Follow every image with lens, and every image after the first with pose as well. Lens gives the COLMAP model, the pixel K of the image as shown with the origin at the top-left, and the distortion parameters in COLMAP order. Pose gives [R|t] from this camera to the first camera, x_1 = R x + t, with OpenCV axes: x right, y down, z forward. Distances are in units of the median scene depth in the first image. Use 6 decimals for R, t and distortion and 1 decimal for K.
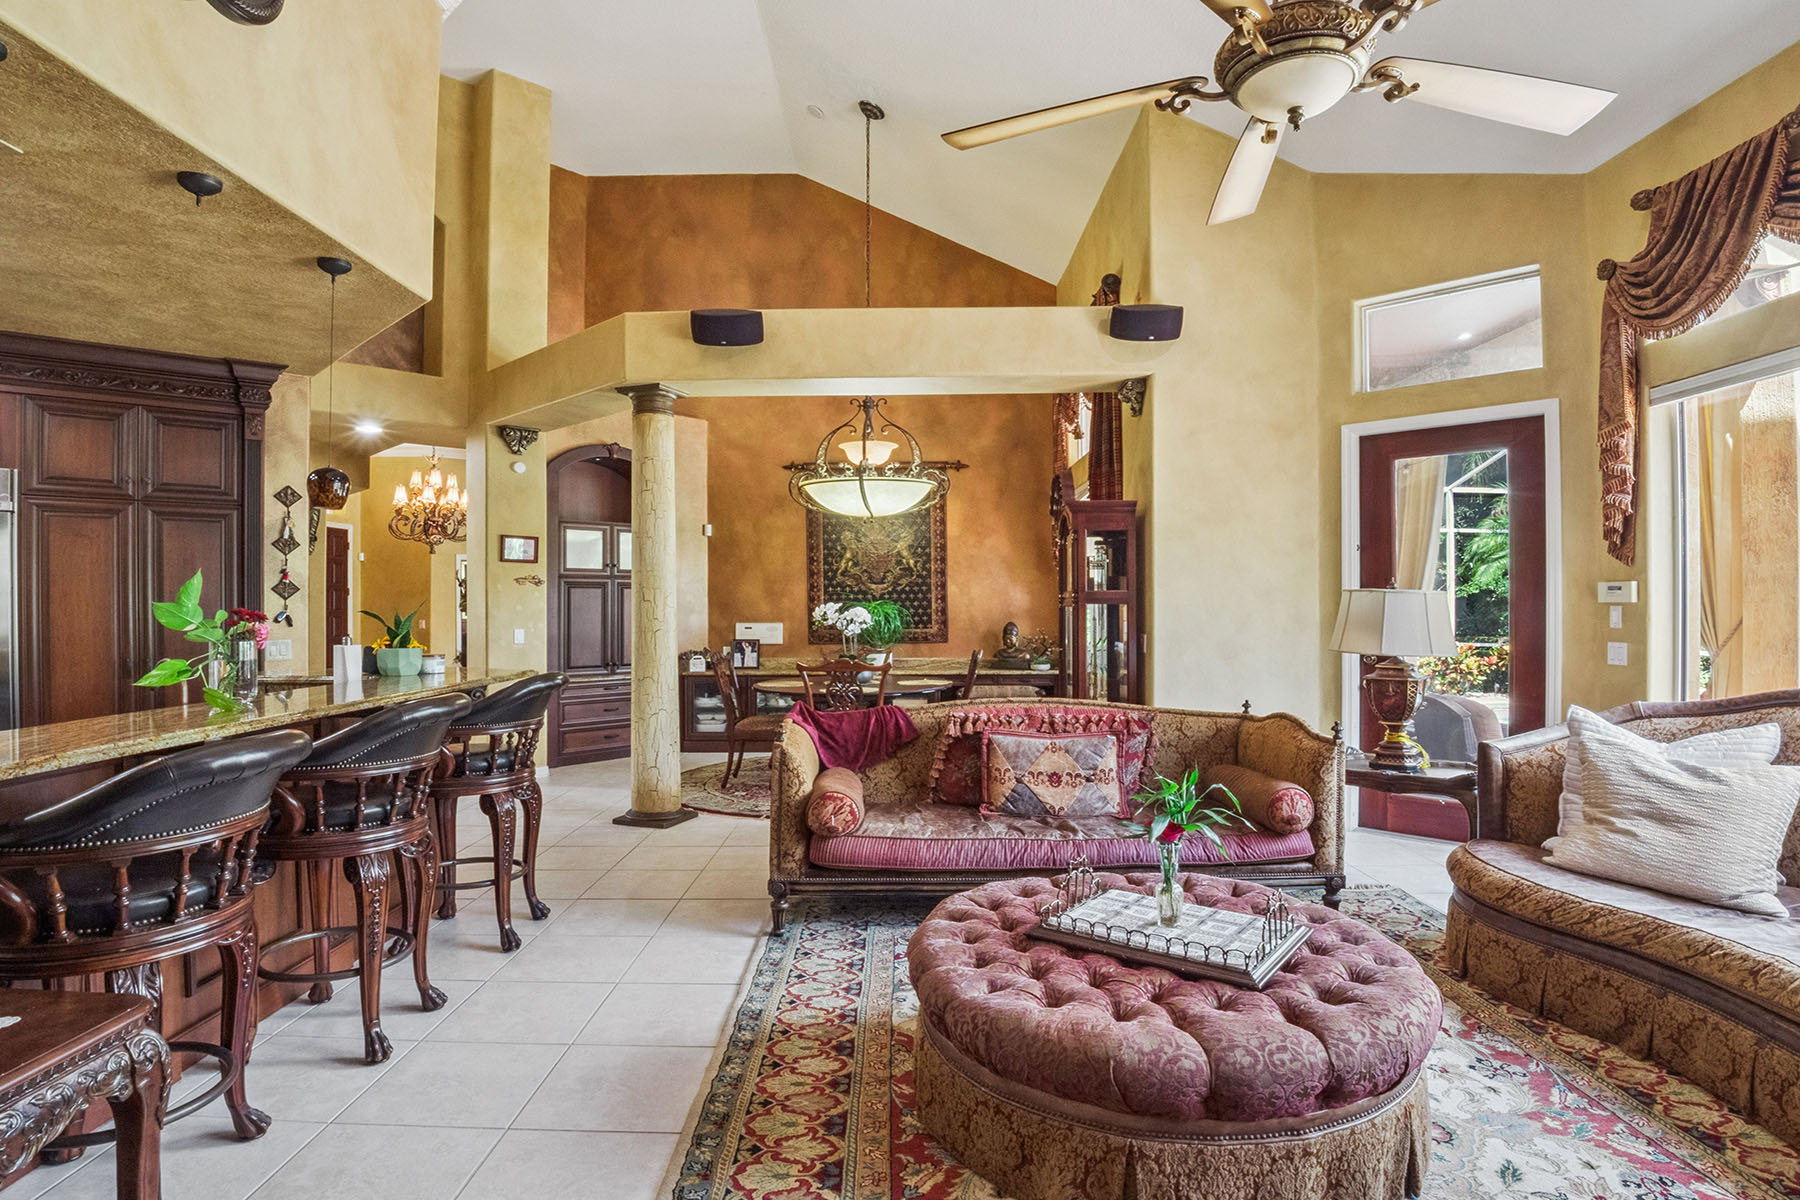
lens RADIAL K [[934.4, 0, 908.1], [0, 934.4, 602.8], [0, 0, 1]] dist [-0.051290, 0.000409]
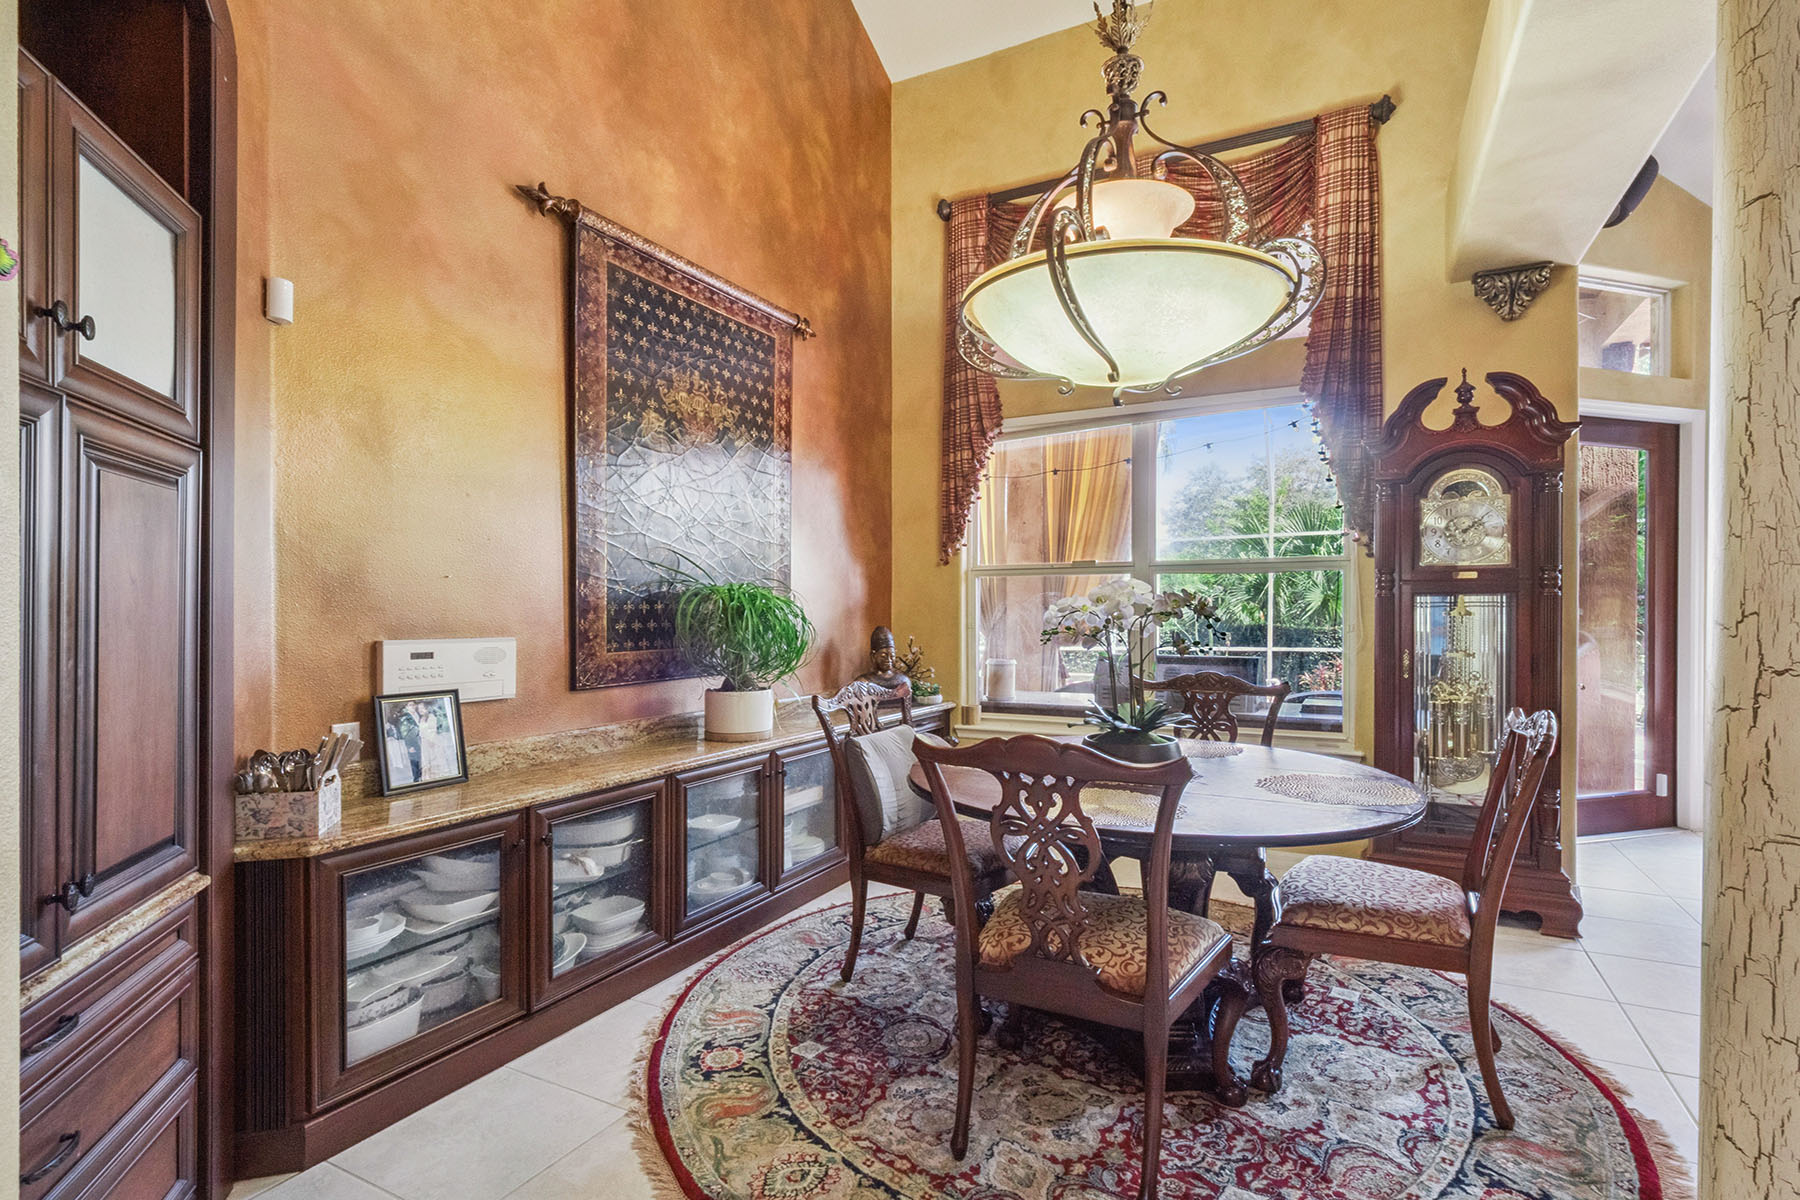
lens RADIAL K [[870.8, 0, 917.3], [0, 870.8, 619.5], [0, 0, 1]] dist [0.003181, -0.004491]
pose [[0.464068, -0.005395, 0.885783, -0.642834], [-0.002260, 0.999971, 0.007275, 0.022545], [-0.885797, -0.005378, 0.464042, 1.301910]]
